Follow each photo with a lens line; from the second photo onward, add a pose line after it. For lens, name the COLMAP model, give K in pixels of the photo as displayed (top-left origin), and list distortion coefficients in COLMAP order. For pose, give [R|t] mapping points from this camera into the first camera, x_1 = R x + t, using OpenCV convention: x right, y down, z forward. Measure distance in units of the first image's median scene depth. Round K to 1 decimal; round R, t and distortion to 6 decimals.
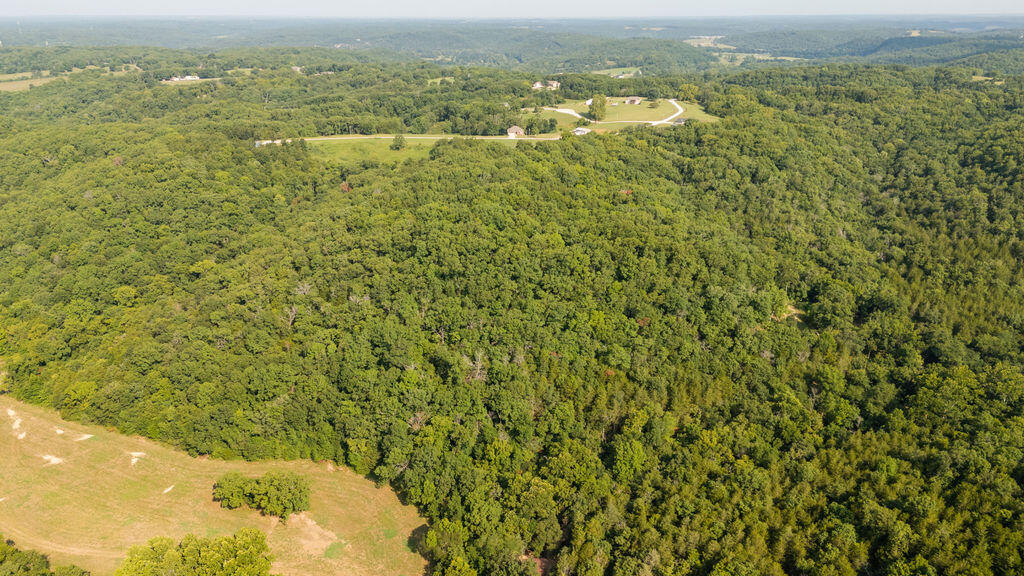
lens RADIAL K [[754.1, 0, 514.3], [0, 754.1, 293.6], [0, 0, 1]] dist [0.066410, -0.065572]
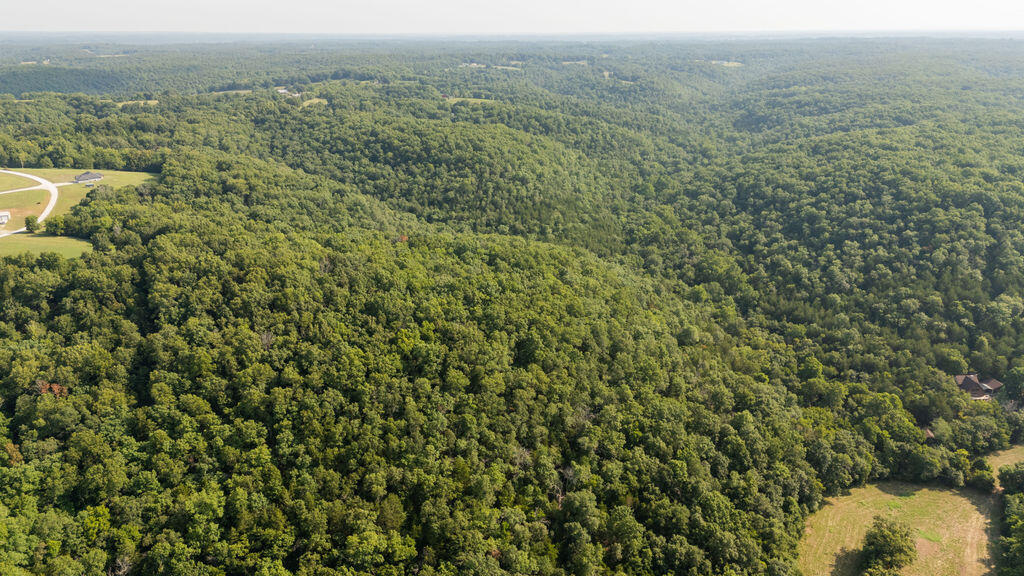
lens RADIAL K [[754.1, 0, 515.6], [0, 754.1, 291.7], [0, 0, 1]] dist [0.066410, -0.065572]
pose [[0.213118, -0.316155, 0.924460, -0.373152], [0.338023, 0.911625, 0.233840, -0.130323], [-0.916690, 0.262653, 0.301151, 0.328193]]
